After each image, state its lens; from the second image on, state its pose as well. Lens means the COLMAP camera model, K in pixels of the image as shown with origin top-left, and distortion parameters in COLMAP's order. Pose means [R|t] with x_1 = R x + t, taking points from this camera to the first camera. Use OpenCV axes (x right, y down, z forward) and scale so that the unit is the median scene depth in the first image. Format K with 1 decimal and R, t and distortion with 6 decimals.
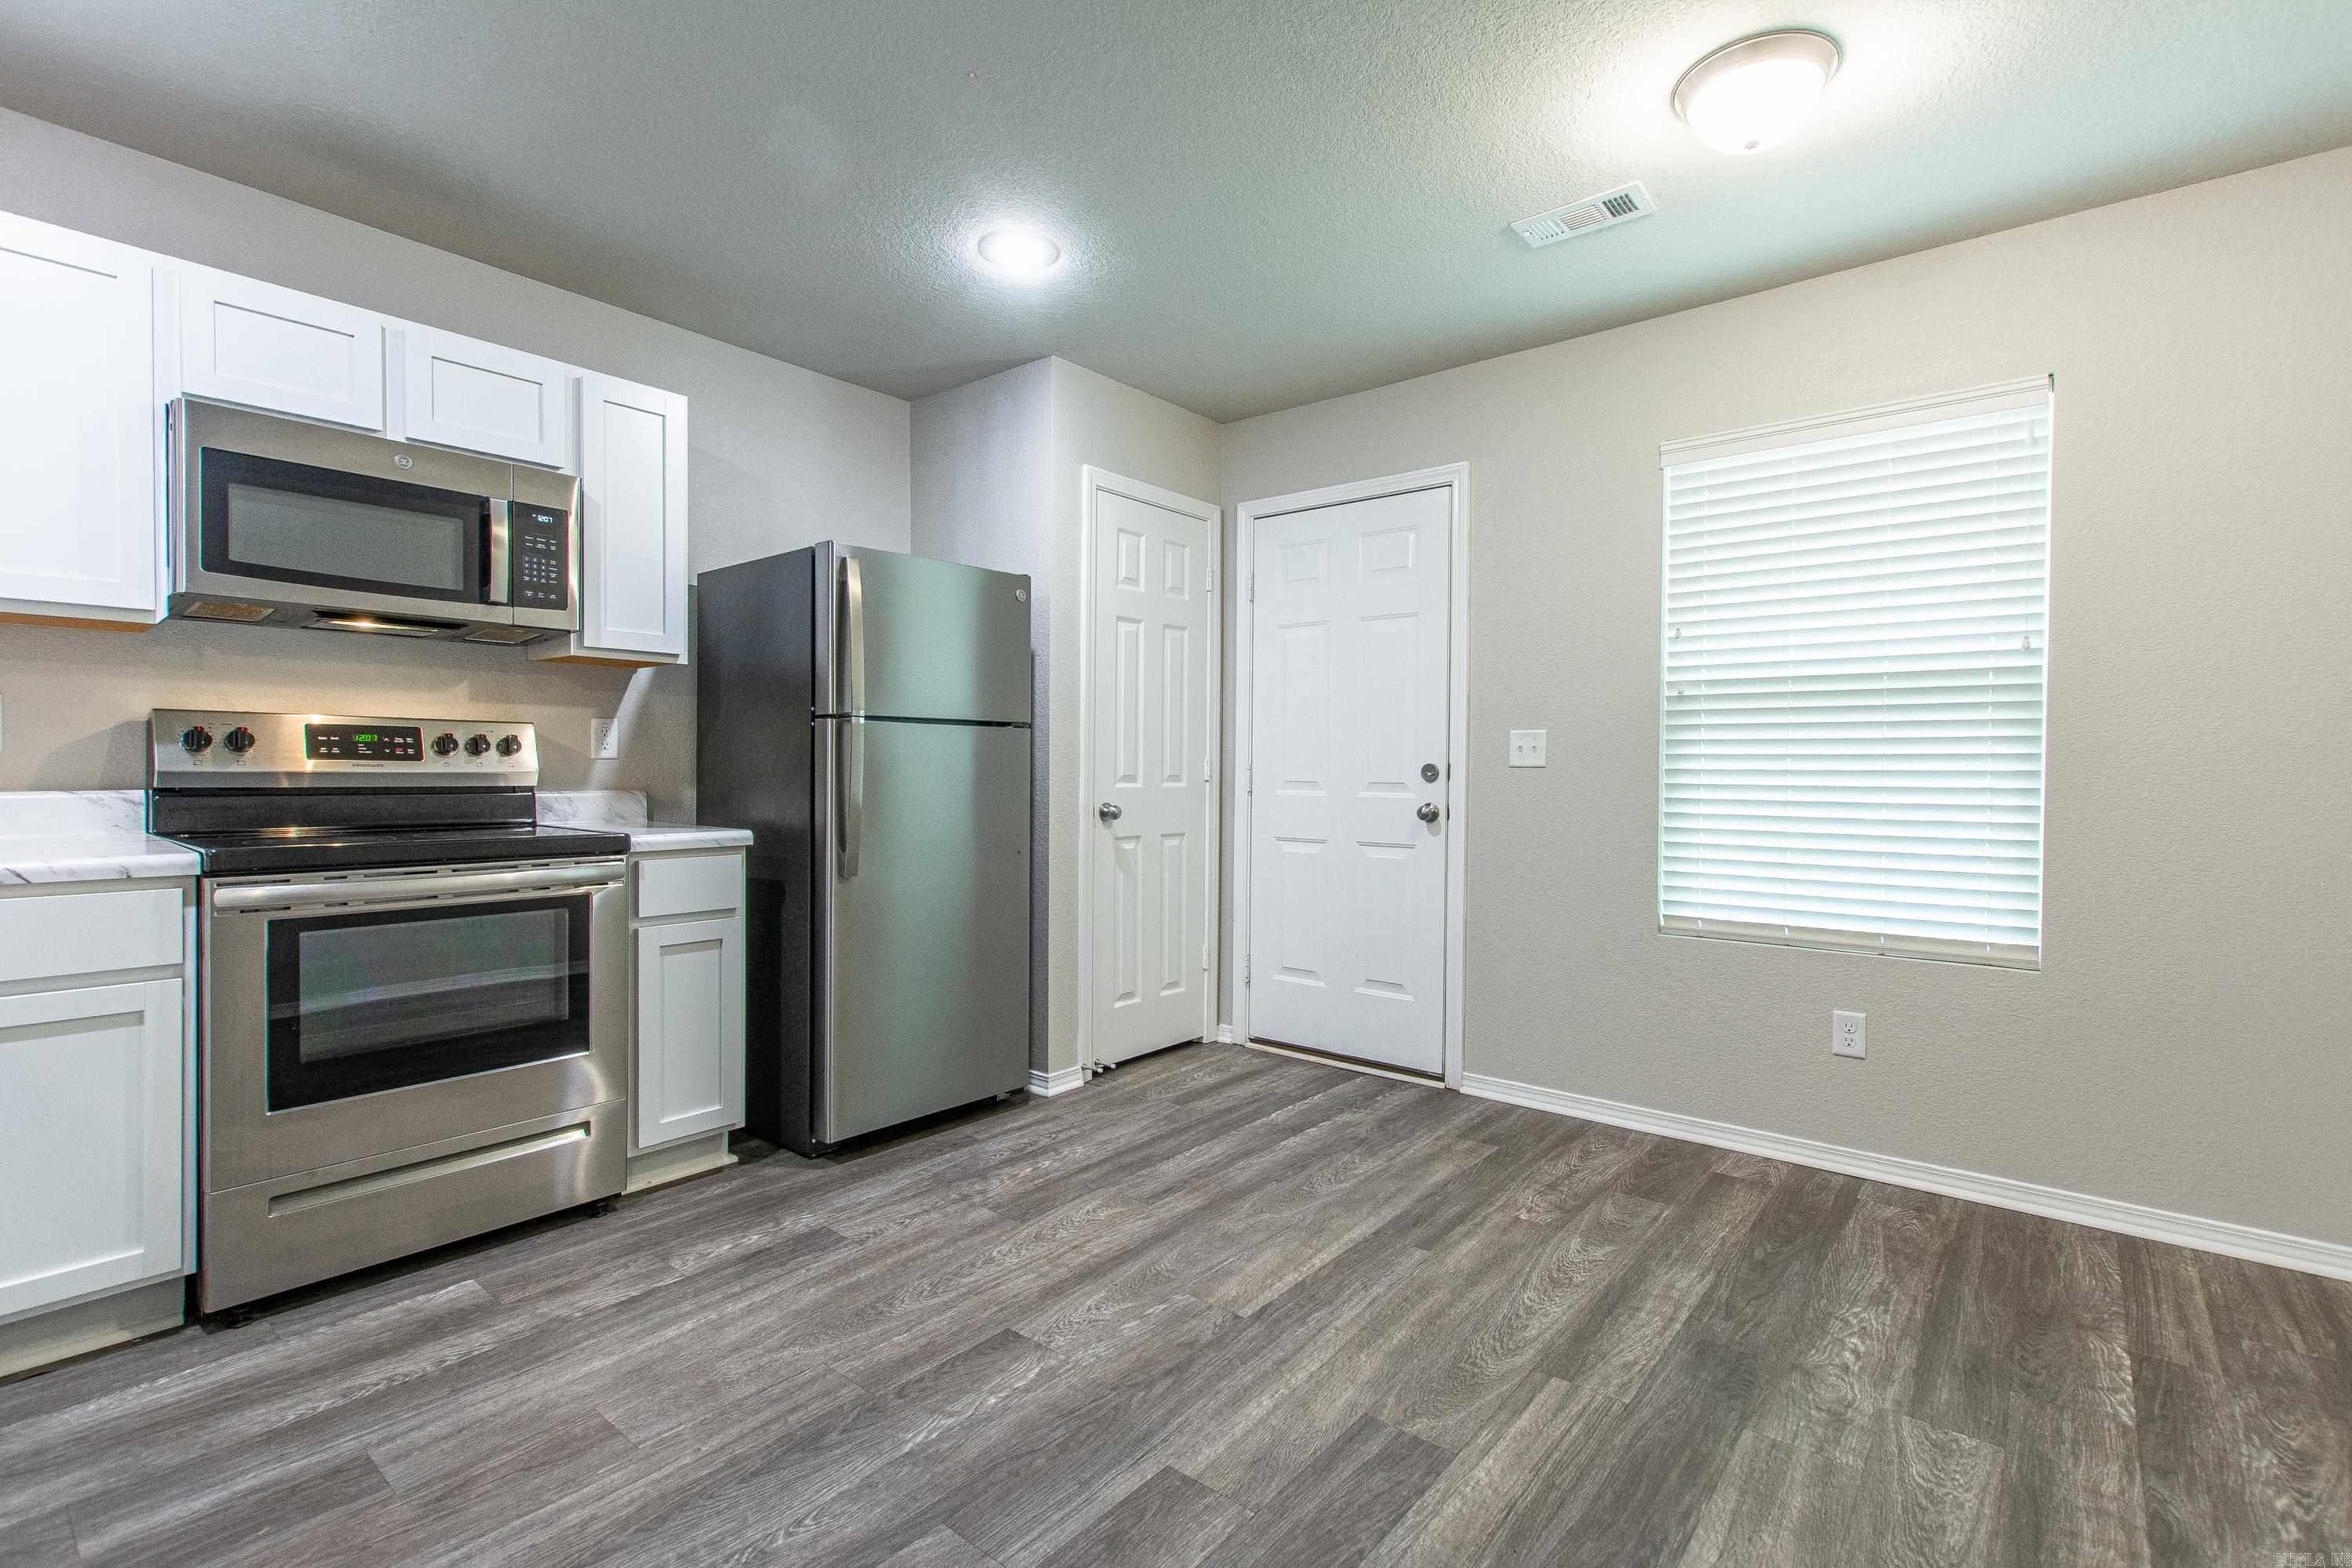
lens RADIAL K [[1067.5, 0, 1187.3], [0, 1067.5, 782.0], [0, 0, 1]] dist [0.007915, -0.004516]
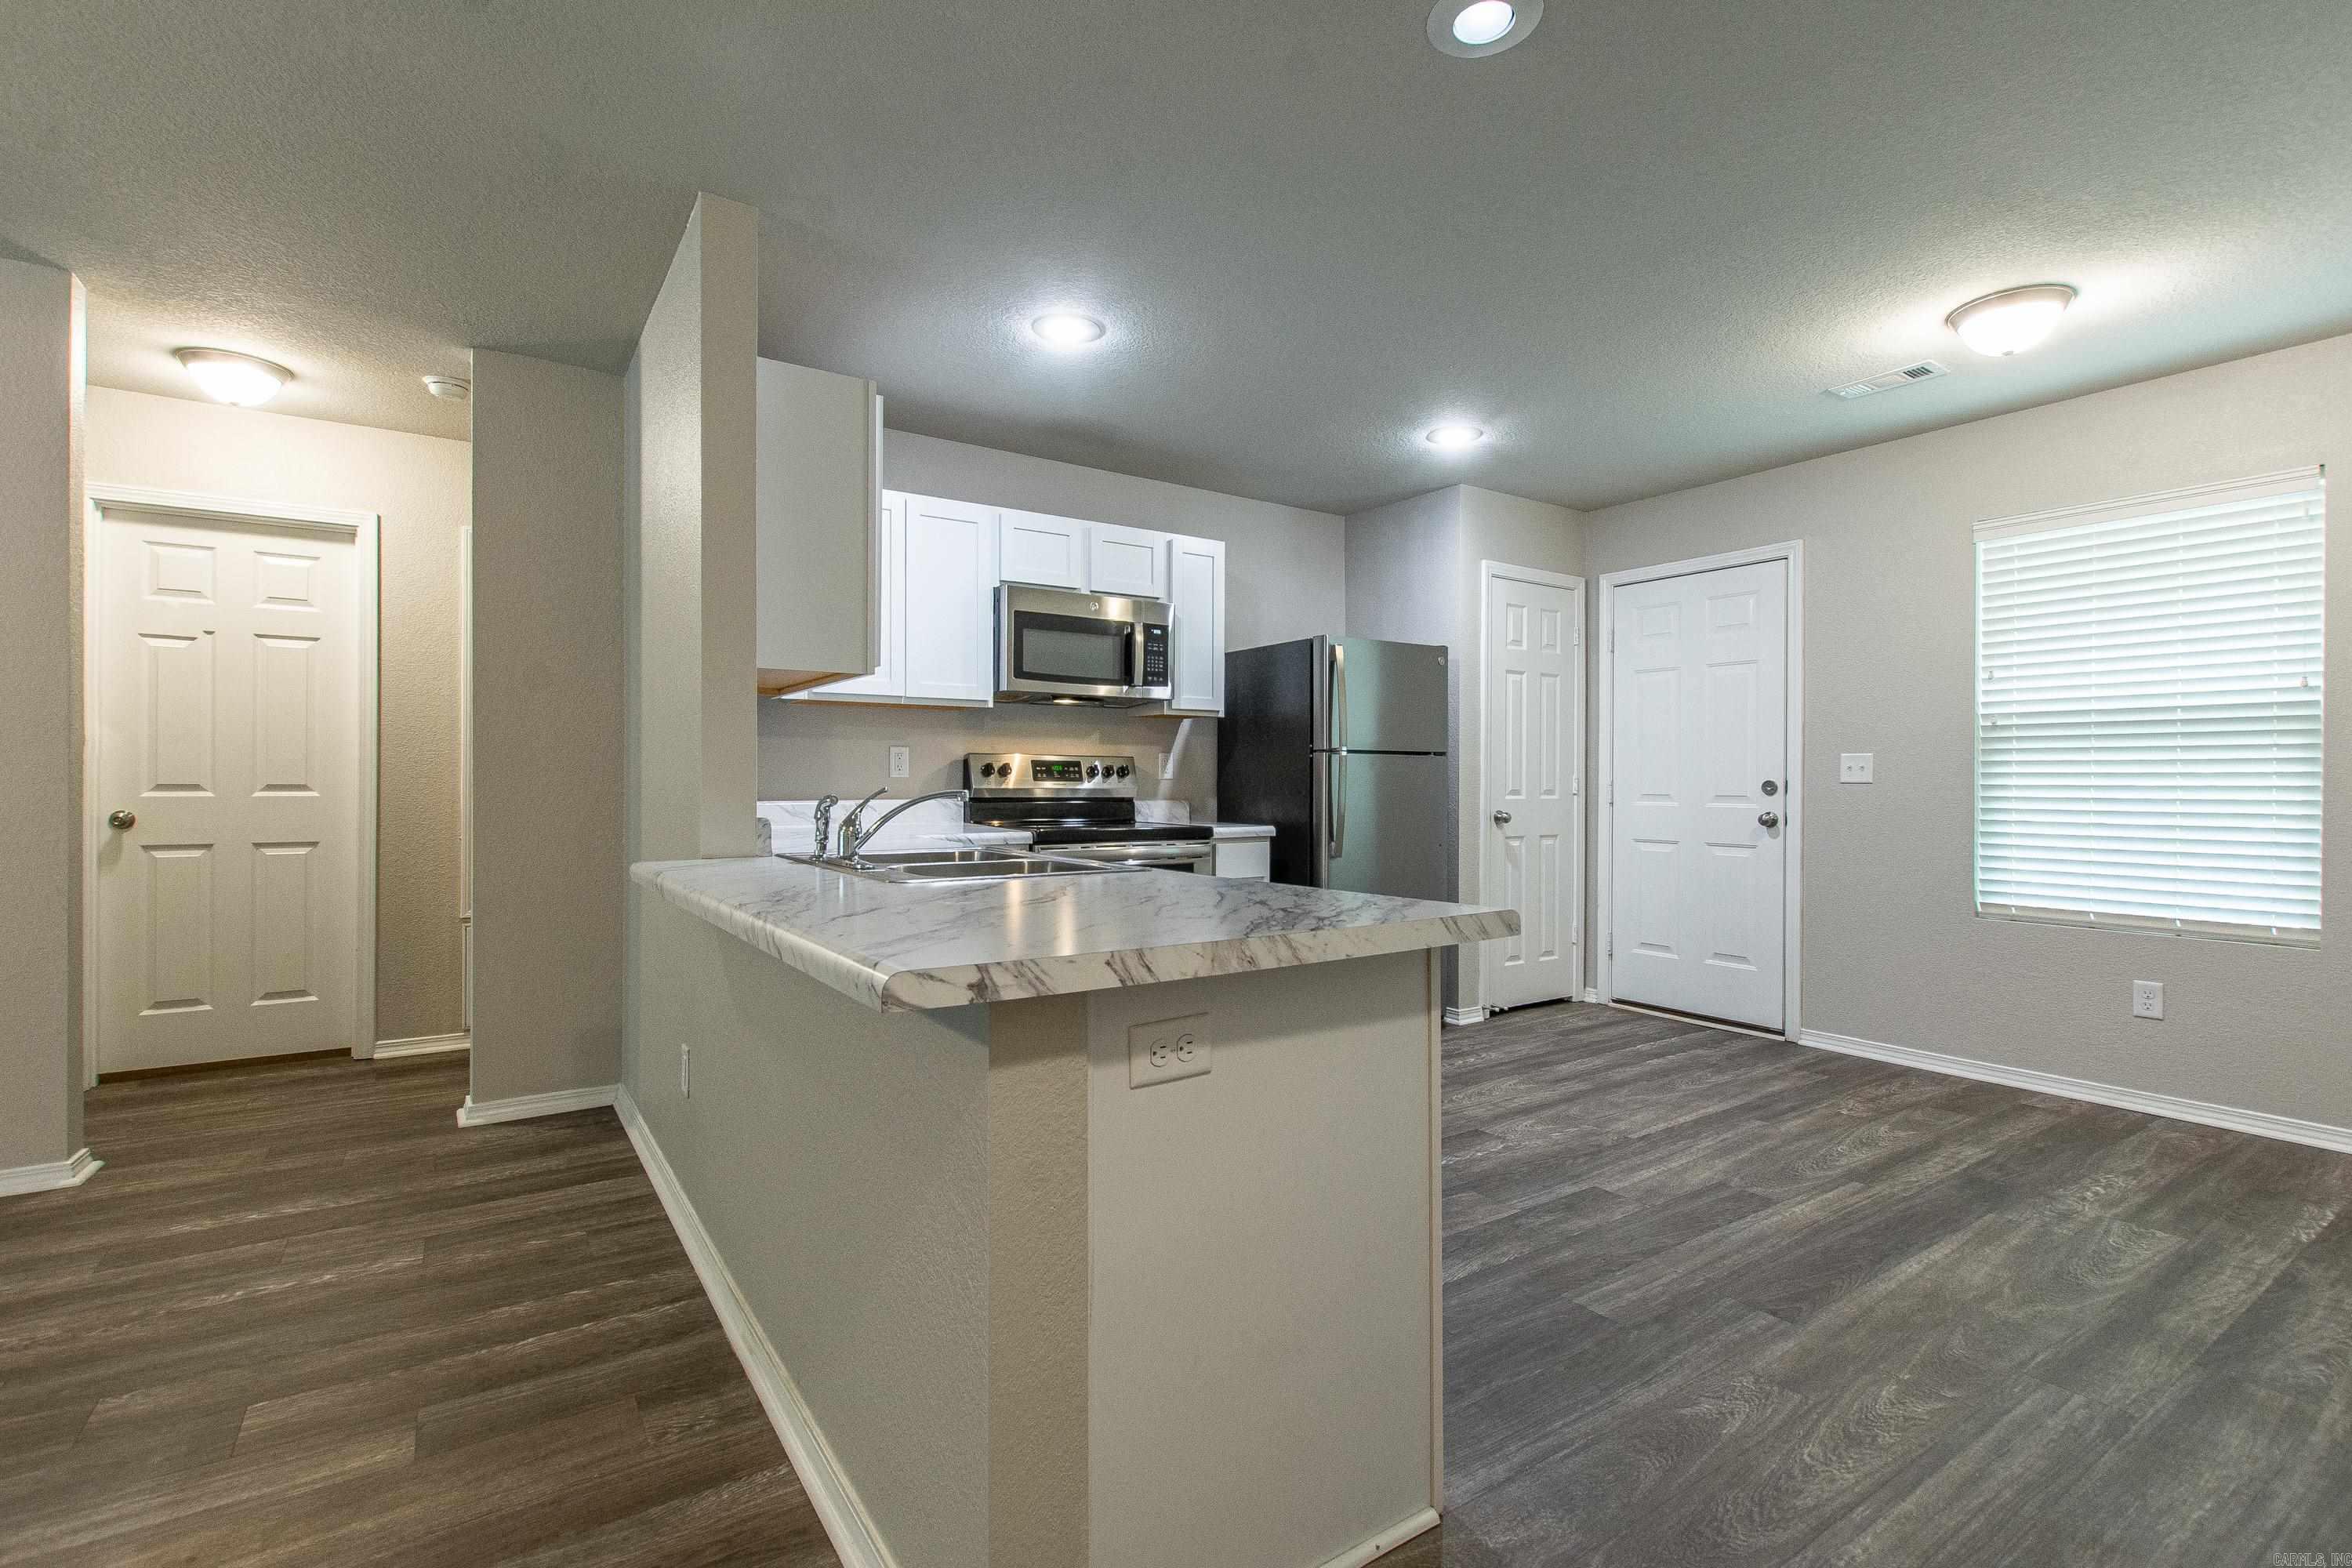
lens RADIAL K [[1067.5, 0, 1187.3], [0, 1067.5, 782.0], [0, 0, 1]] dist [0.007915, -0.004516]
pose [[0.959050, -0.002739, -0.283224, -0.099176], [-0.001134, 0.999908, -0.013508, 0.003225], [0.283235, 0.013276, 0.958959, -0.538917]]
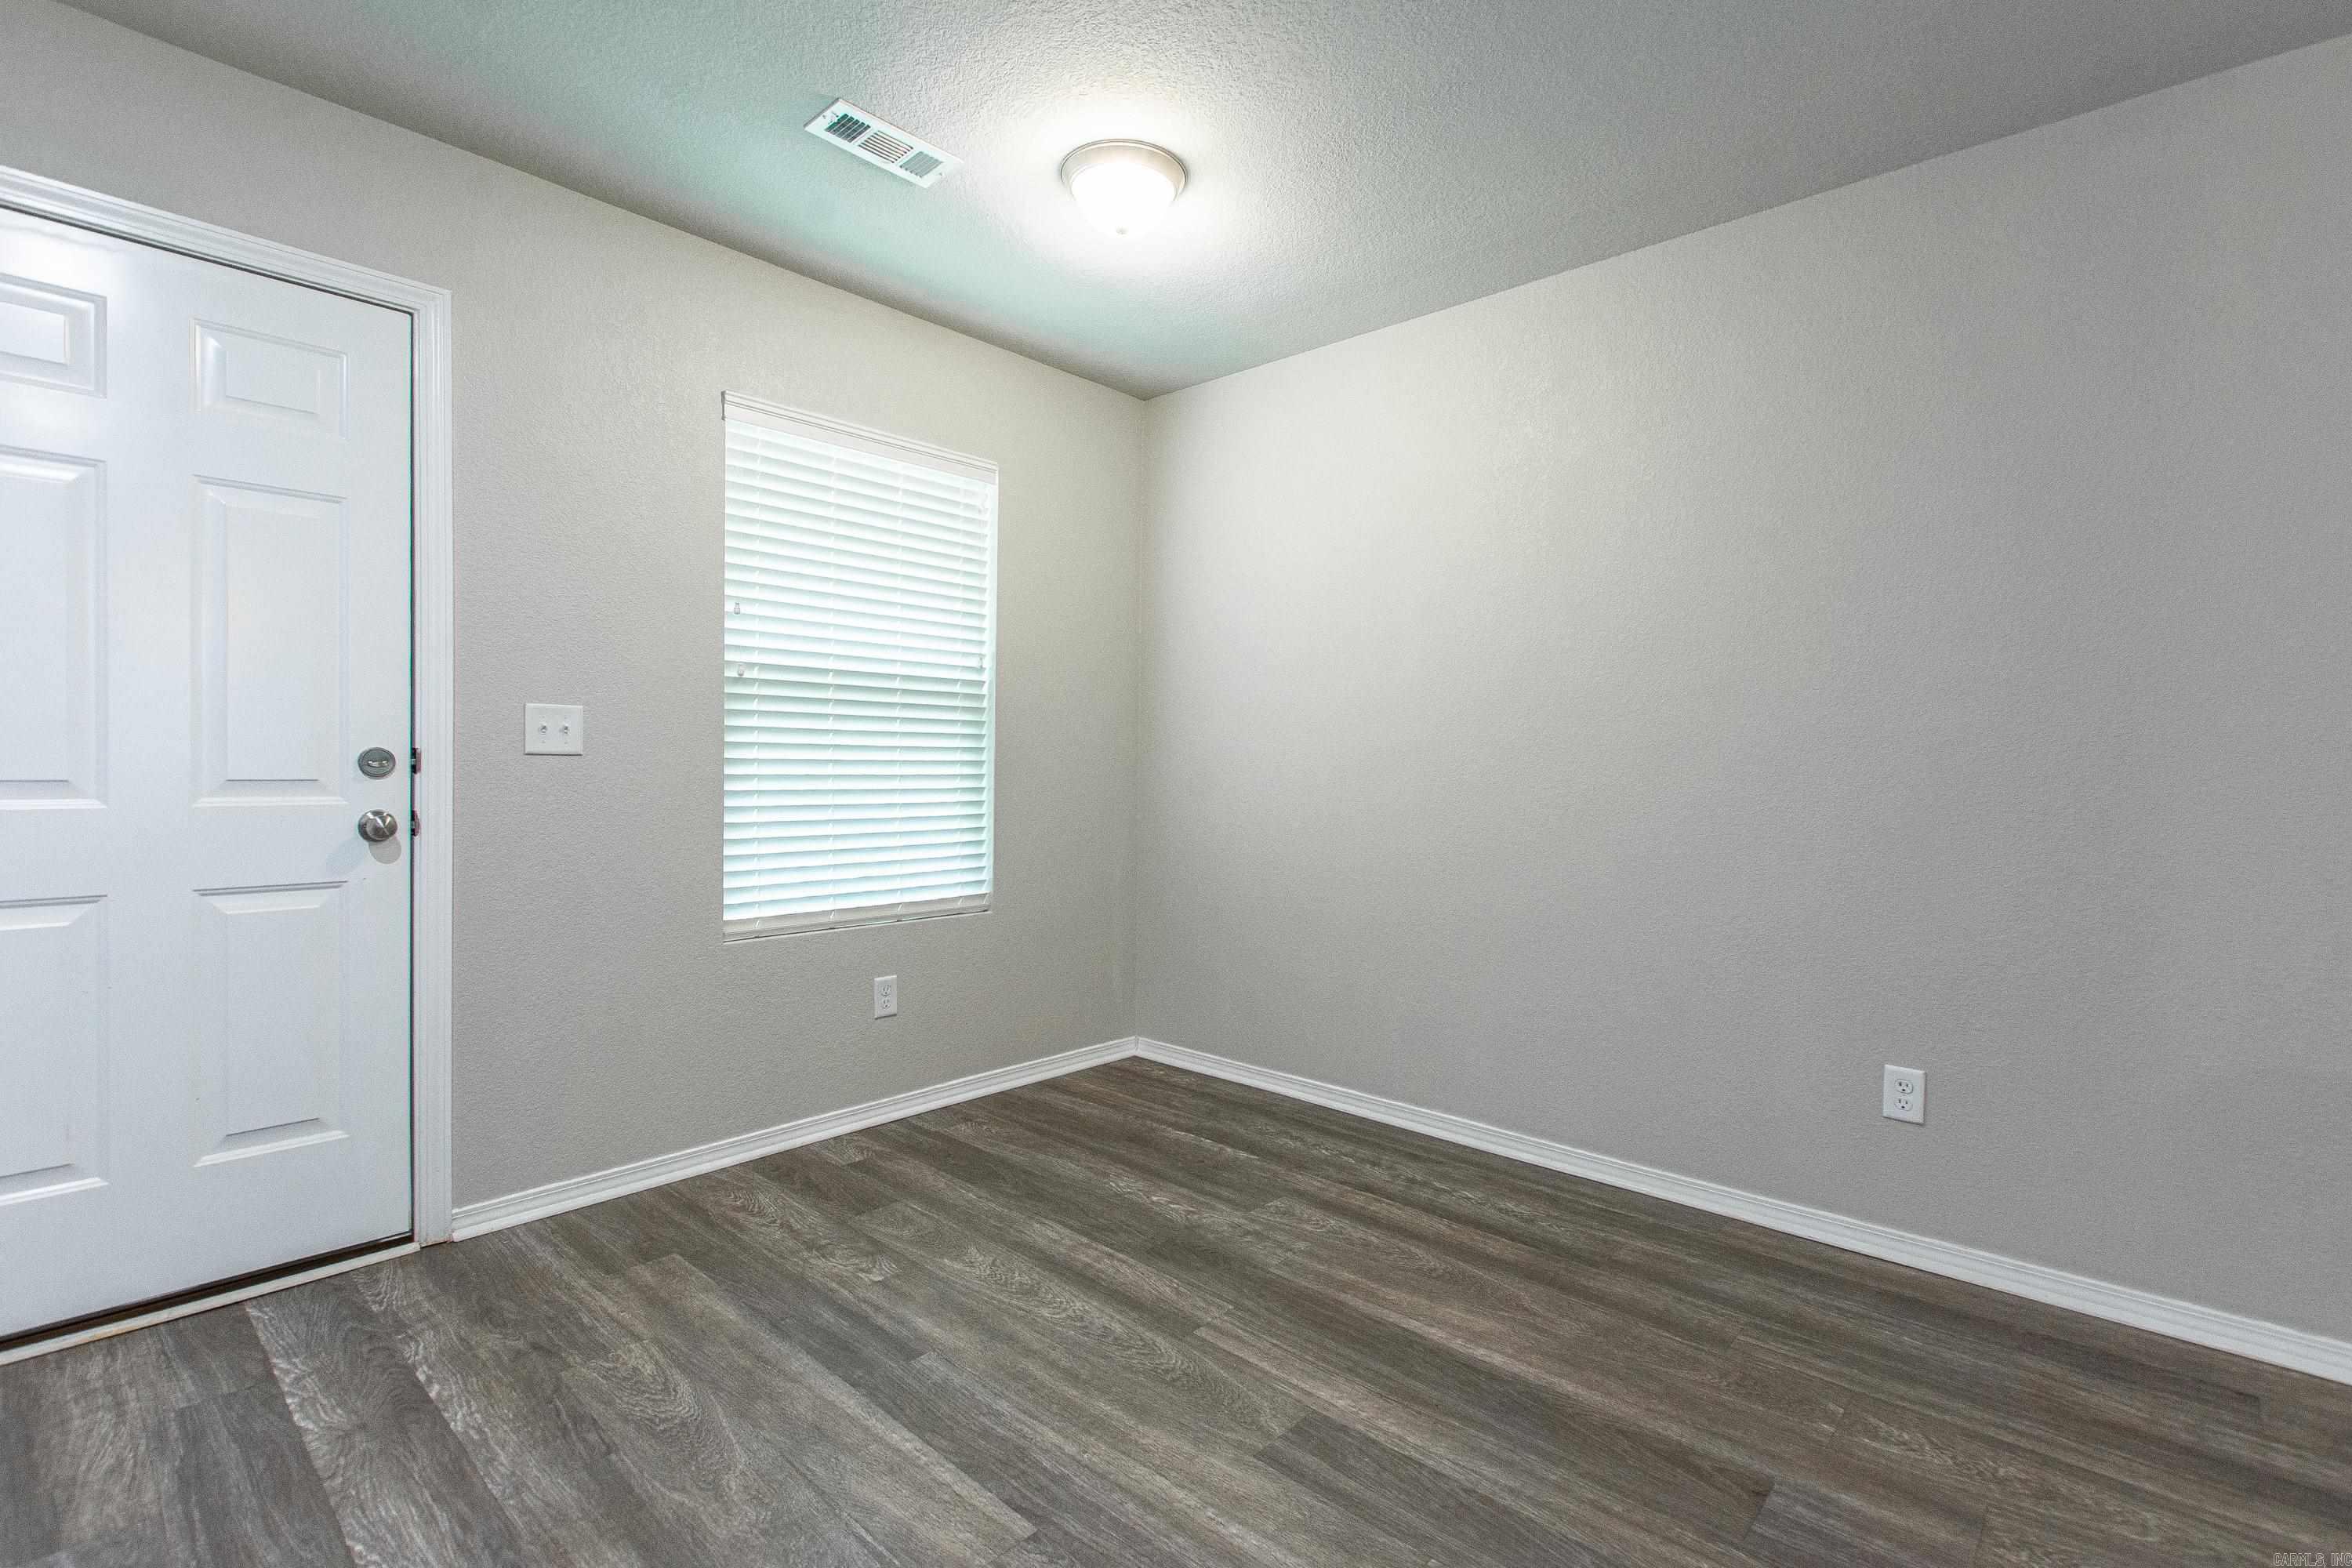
lens RADIAL K [[1067.5, 0, 1187.3], [0, 1067.5, 782.0], [0, 0, 1]] dist [0.007915, -0.004516]
pose [[0.052192, -0.023085, 0.998370, -0.510924], [0.002692, 0.999732, 0.022975, -0.013953], [-0.998633, 0.001488, 0.052240, 0.679607]]
